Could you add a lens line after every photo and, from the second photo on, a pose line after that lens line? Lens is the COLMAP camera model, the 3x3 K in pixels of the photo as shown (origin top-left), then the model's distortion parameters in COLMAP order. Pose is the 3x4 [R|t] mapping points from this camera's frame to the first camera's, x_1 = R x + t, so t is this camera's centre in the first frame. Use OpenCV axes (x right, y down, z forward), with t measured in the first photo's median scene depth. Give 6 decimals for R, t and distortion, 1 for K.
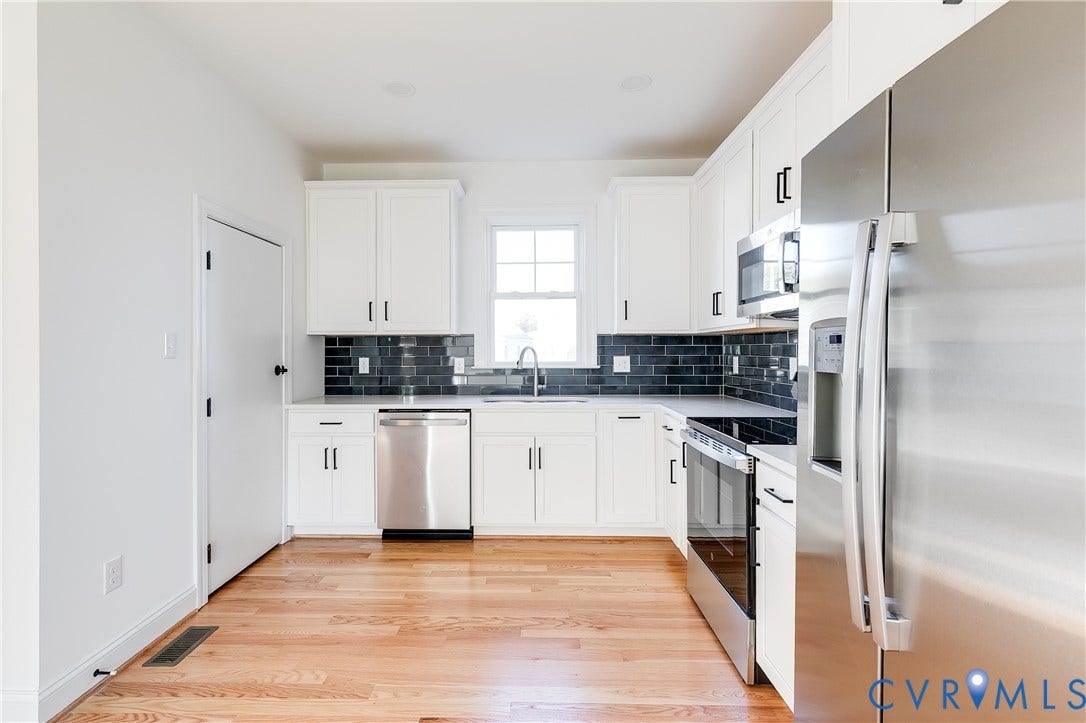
lens RADIAL K [[506.5, 0, 519.5], [0, 506.5, 350.6], [0, 0, 1]] dist [0.001370, -0.000071]
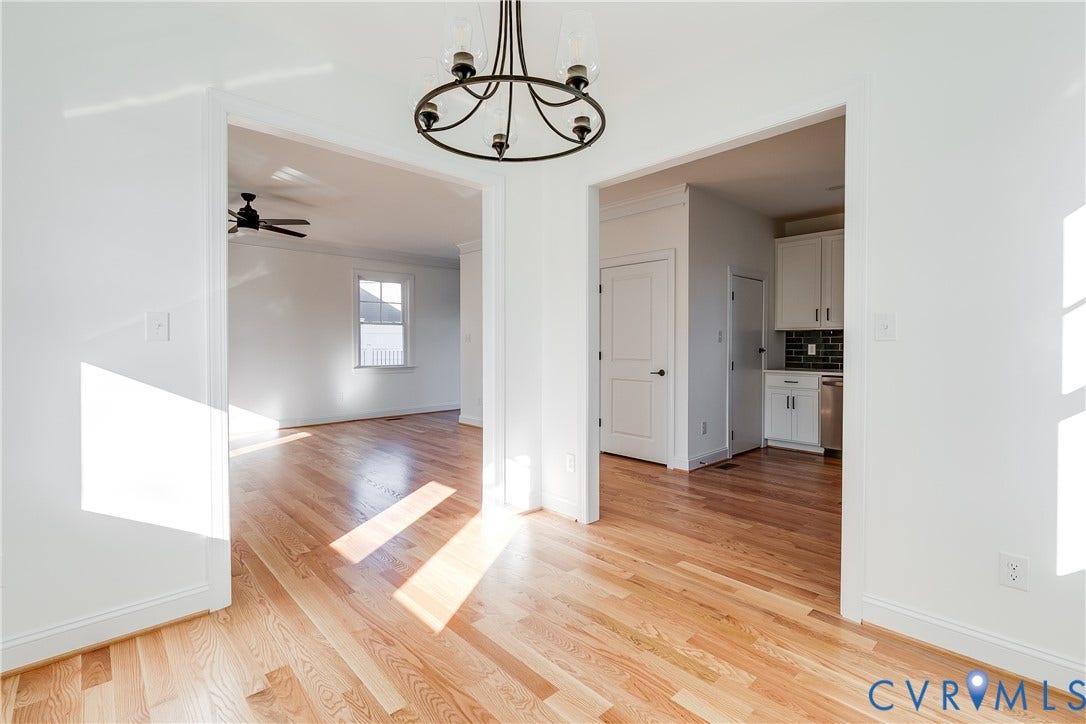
lens RADIAL K [[495.1, 0, 541.1], [0, 495.1, 346.8], [0, 0, 1]] dist [-0.001263, -0.000112]
pose [[0.703108, 0.009085, -0.711025, 0.214788], [-0.005578, 0.999958, 0.007260, 0.017564], [0.711061, -0.001139, 0.703130, -0.752436]]
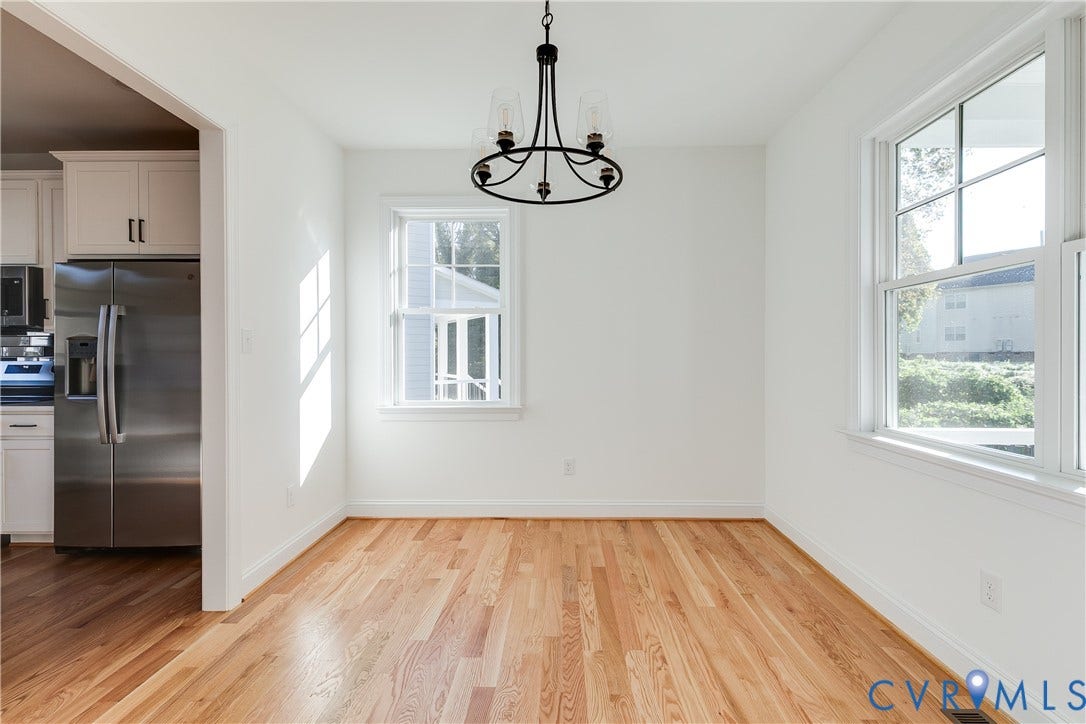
lens RADIAL K [[499.0, 0, 546.8], [0, 499.0, 361.0], [0, 0, 1]] dist [0.012087, -0.000759]
pose [[-0.005688, -0.006670, 0.999962, -0.666721], [0.006638, 0.999955, 0.006708, 0.022074], [-0.999962, 0.006676, -0.005644, -0.458744]]
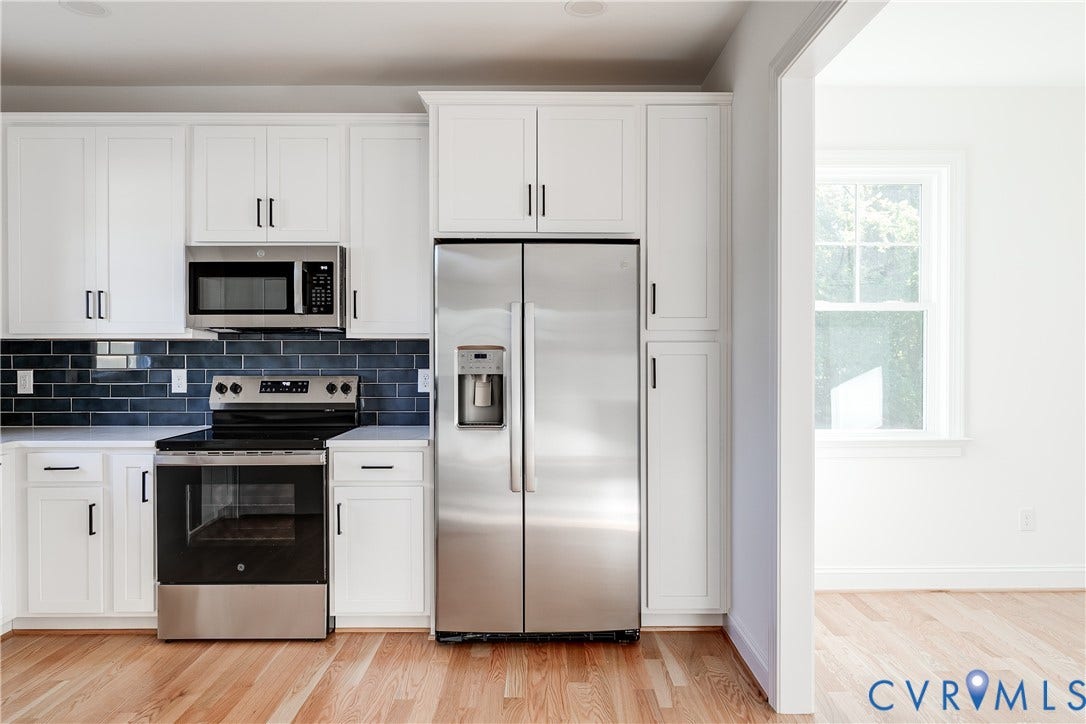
lens RADIAL K [[744.1, 0, 546.0], [0, 744.1, 361.5], [0, 0, 1]] dist [0.003253, 0.000772]
pose [[-0.046085, -0.007097, 0.998912, -0.733765], [0.005606, 0.999957, 0.007363, -0.005640], [-0.998922, 0.005939, -0.046043, 0.302595]]
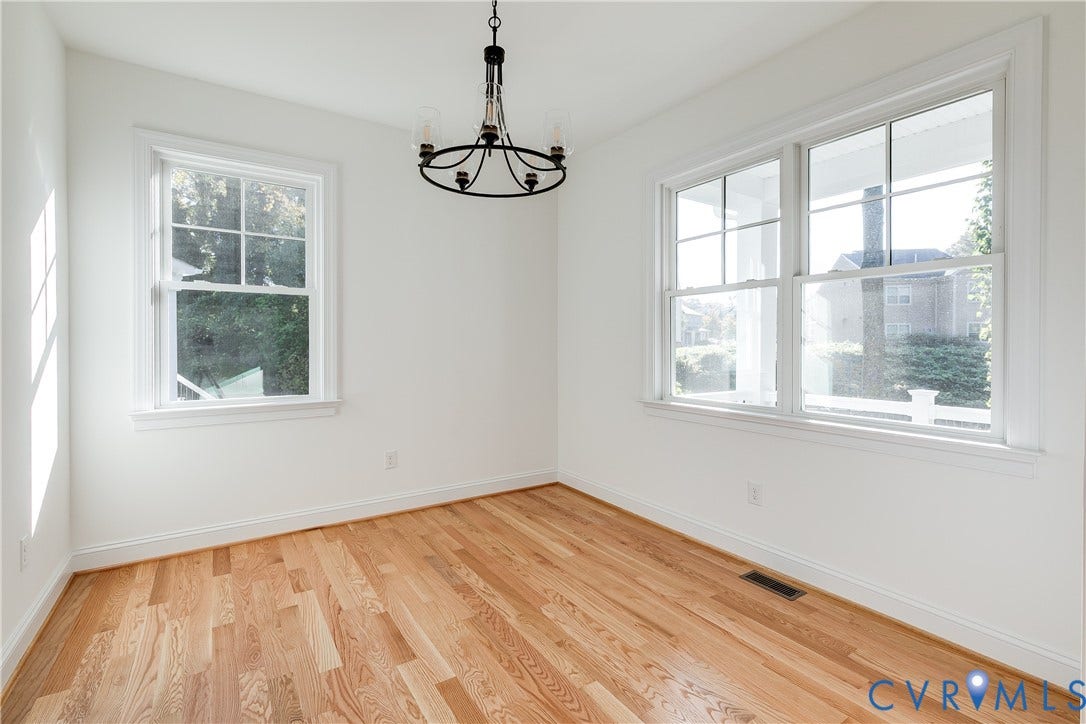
lens RADIAL K [[504.7, 0, 546.2], [0, 504.7, 348.9], [0, 0, 1]] dist [0.010902, -0.000198]
pose [[-0.574529, -0.002815, 0.818480, -0.626903], [0.007082, 0.999940, 0.008410, 0.022797], [-0.818454, 0.010628, -0.574474, -0.177304]]
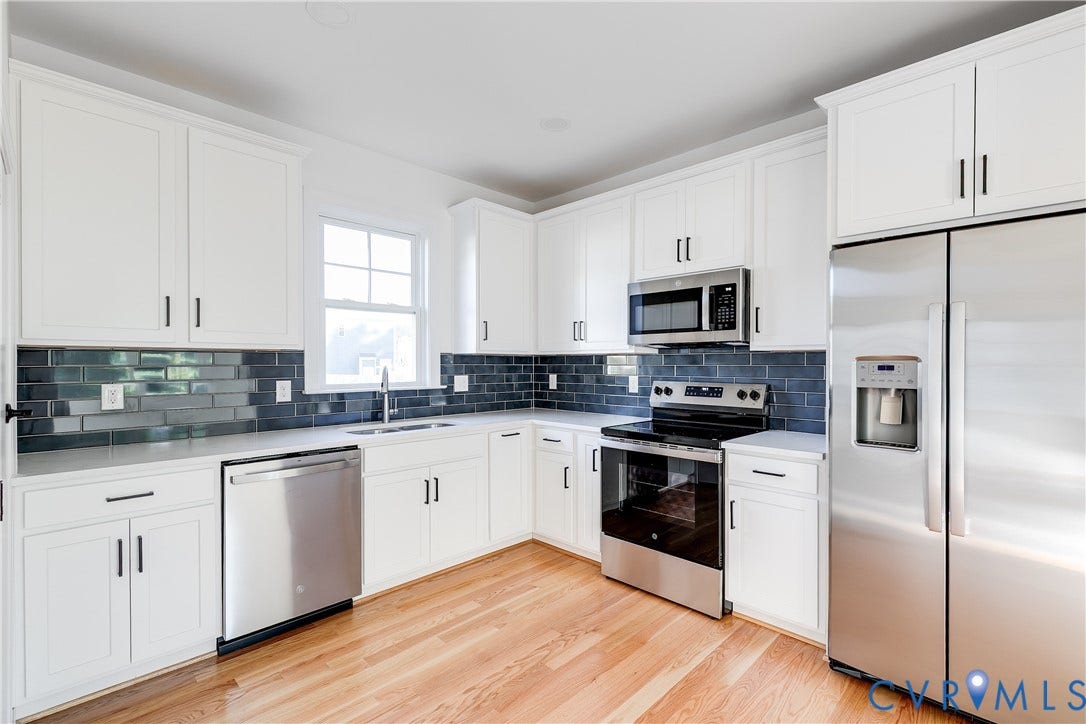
lens RADIAL K [[490.2, 0, 541.8], [0, 490.2, 366.0], [0, 0, 1]] dist [0.001995, -0.000014]
pose [[0.679729, 0.000034, 0.733463, -0.455256], [0.000736, 0.999999, -0.000729, -0.007841], [-0.733463, 0.001035, 0.679729, 0.250628]]
